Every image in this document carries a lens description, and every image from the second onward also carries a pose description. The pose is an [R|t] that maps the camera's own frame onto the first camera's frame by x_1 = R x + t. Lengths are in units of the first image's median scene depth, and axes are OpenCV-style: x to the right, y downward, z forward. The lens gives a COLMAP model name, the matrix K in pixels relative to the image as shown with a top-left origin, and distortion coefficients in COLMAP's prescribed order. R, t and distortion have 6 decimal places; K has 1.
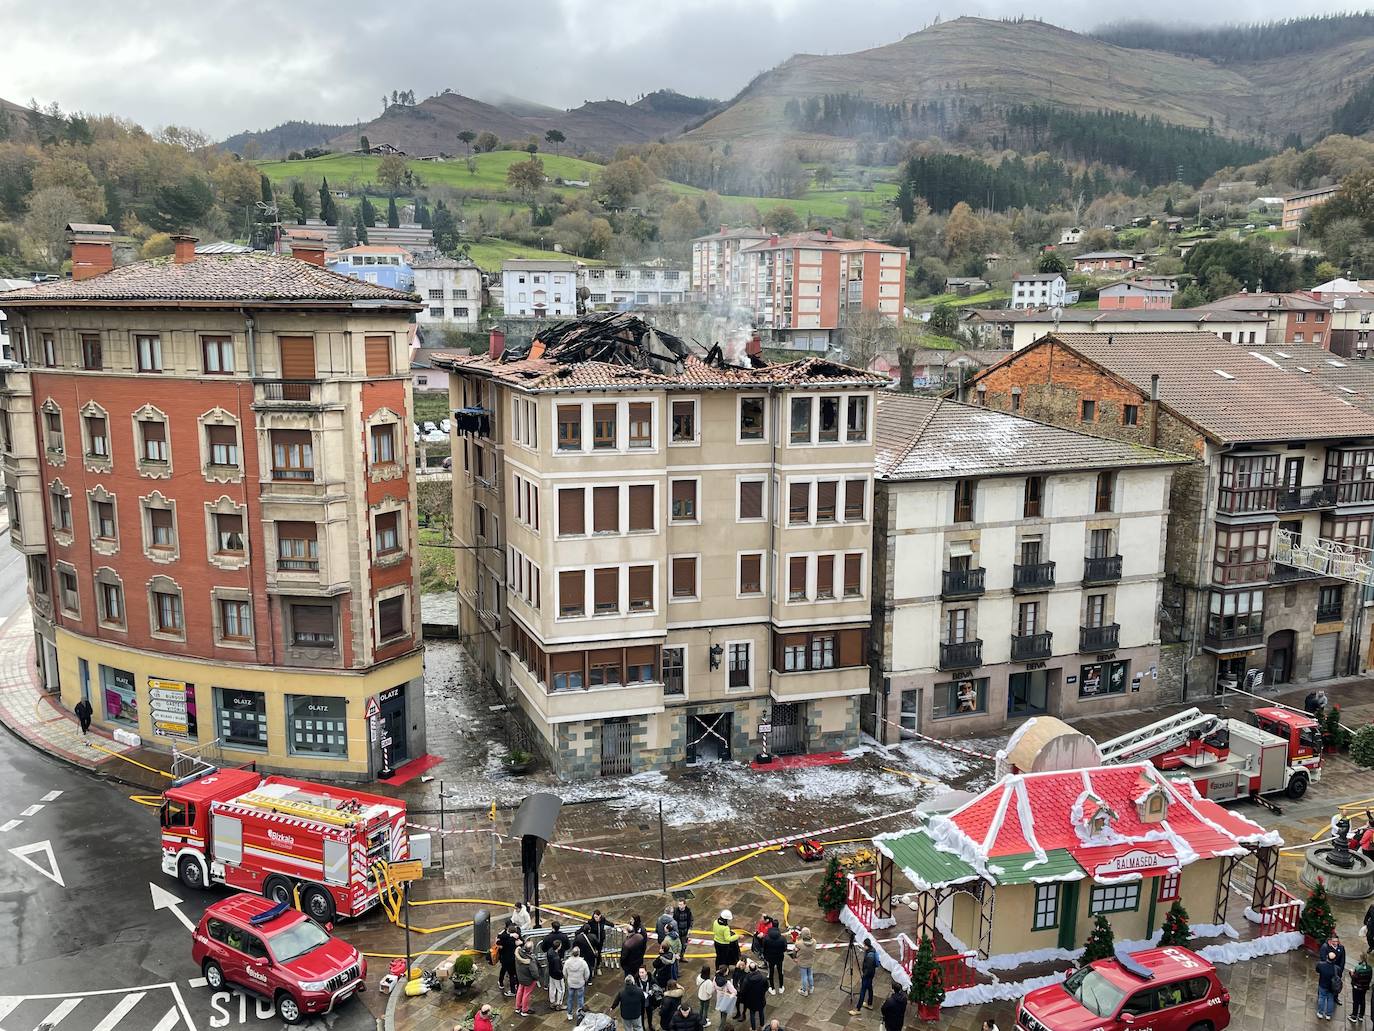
lens RADIAL K [[1120.4, 0, 675.7], [0, 1120.4, 505.2], [0, 0, 1]] dist [0.127281, -0.186819]
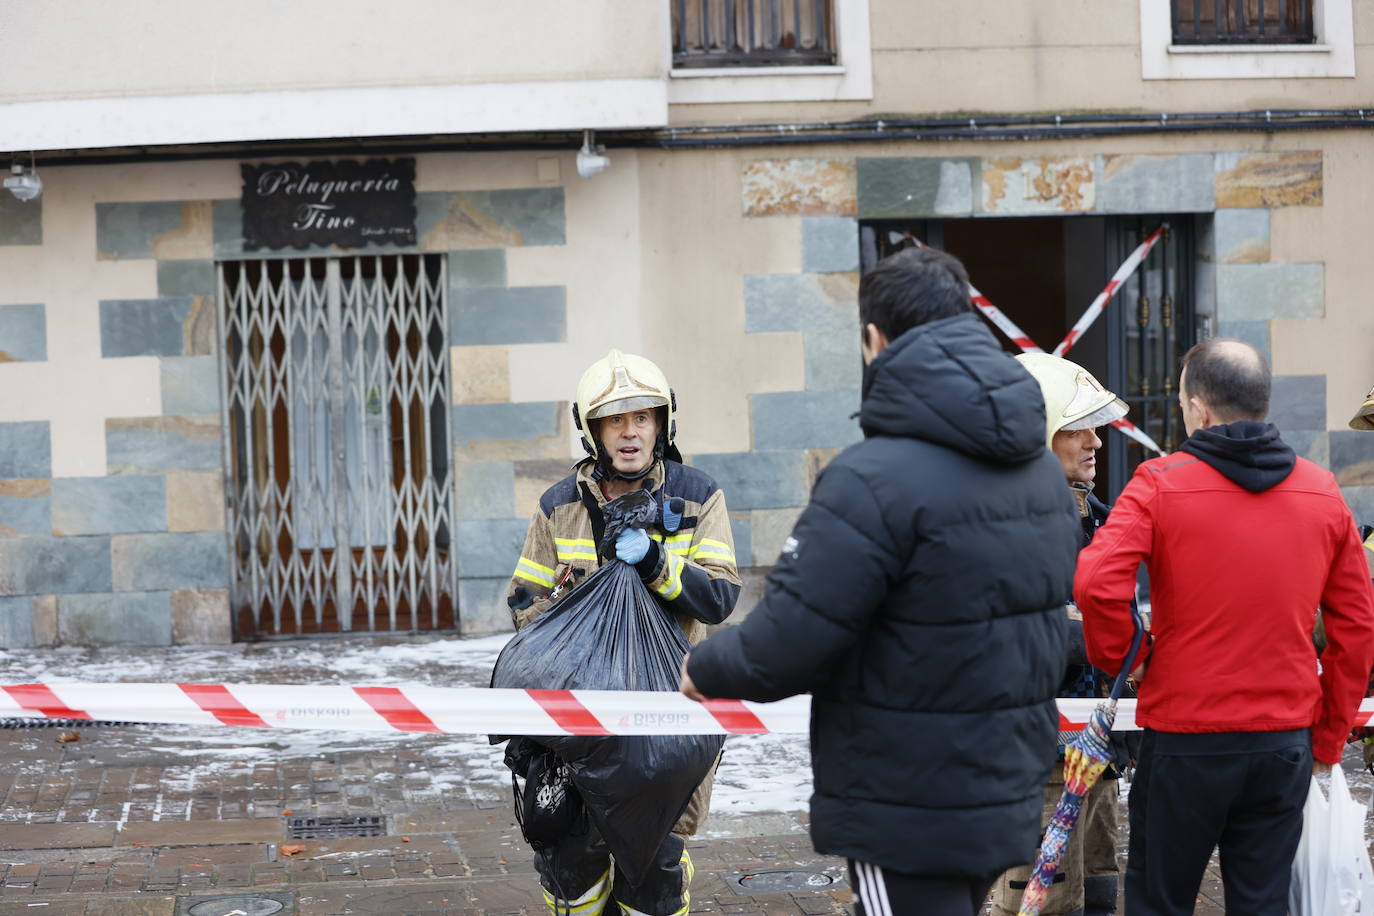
lens RADIAL K [[2852.6, 0, 687.7], [0, 2852.6, 488.9], [0, 0, 1]] dist [-0.310686, 0.232373]
pose [[0.985759, -0.015046, -0.167492, 0.046271], [0.002677, 0.997267, -0.073829, 0.246033], [0.168145, 0.072330, 0.983105, 0.664535]]
